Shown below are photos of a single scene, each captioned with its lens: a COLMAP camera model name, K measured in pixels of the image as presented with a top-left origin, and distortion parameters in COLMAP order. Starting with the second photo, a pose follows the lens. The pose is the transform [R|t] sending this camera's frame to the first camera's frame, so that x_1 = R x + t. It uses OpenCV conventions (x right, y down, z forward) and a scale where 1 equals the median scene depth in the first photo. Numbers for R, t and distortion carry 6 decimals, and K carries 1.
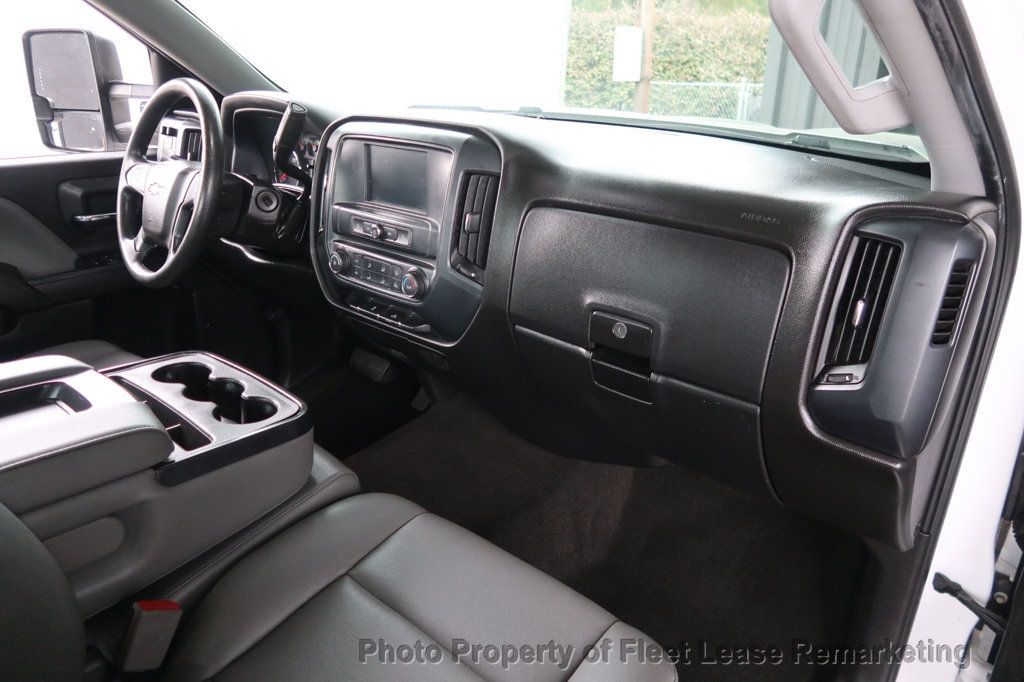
lens RADIAL K [[707.4, 0, 508.0], [0, 707.4, 339.2], [0, 0, 1]] dist [-0.032990, 0.021802]
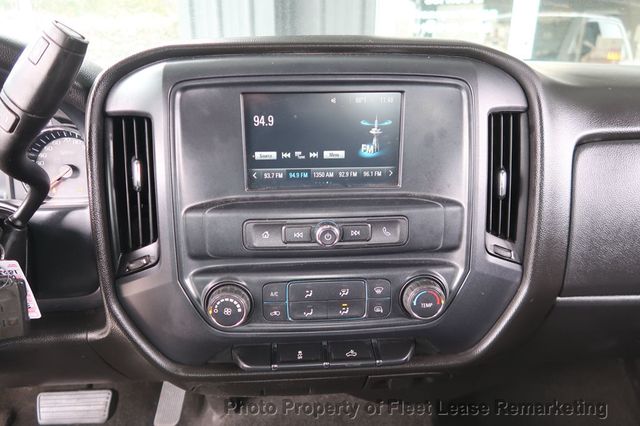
lens RADIAL K [[442.1, 0, 317.5], [0, 442.1, 211.9], [0, 0, 1]] dist [-0.032990, 0.021802]
pose [[0.708134, -0.260825, 0.656138, -0.407049], [0.278736, 0.957061, 0.079622, -0.193288], [-0.648731, 0.126507, 0.750429, 0.697673]]
